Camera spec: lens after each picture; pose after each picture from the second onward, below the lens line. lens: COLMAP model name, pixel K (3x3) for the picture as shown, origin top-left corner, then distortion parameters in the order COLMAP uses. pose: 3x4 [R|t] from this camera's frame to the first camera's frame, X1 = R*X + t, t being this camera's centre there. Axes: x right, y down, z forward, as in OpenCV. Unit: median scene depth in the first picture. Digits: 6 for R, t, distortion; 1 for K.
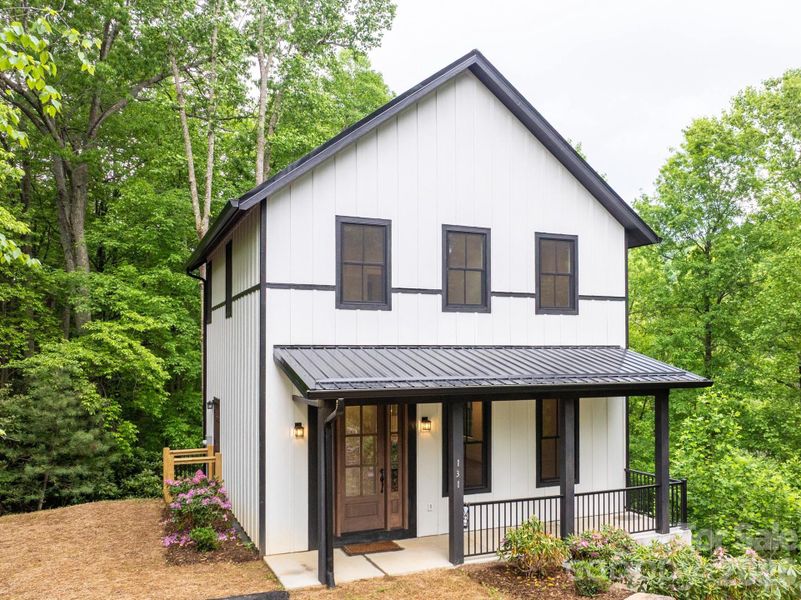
lens RADIAL K [[690.0, 0, 402.8], [0, 690.0, 349.9], [0, 0, 1]] dist [-0.012189, -0.008704]
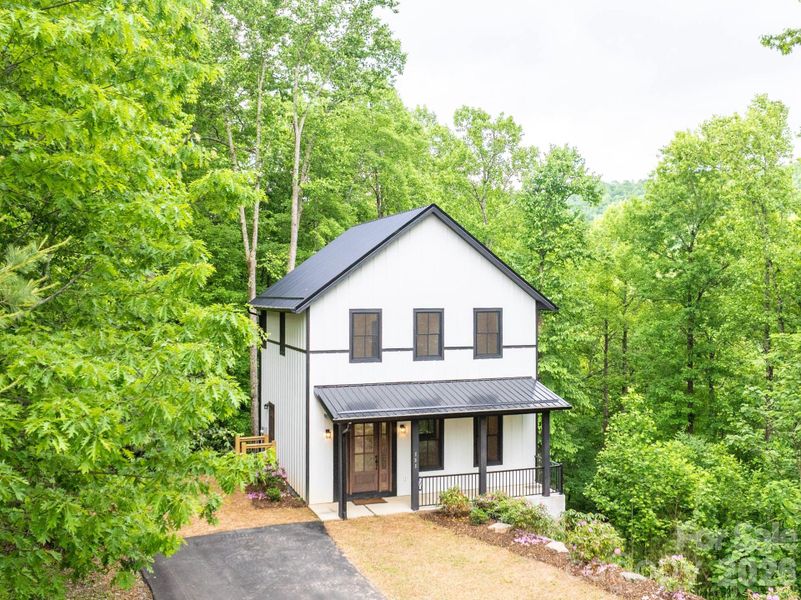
lens RADIAL K [[773.7, 0, 400.5], [0, 773.7, 300.0], [0, 0, 1]] dist [0.003329, -0.003419]
pose [[0.998925, 0.002514, -0.046288, 0.111304], [-0.002469, 0.999996, 0.001021, -0.202428], [0.046290, -0.000906, 0.998928, -0.859097]]
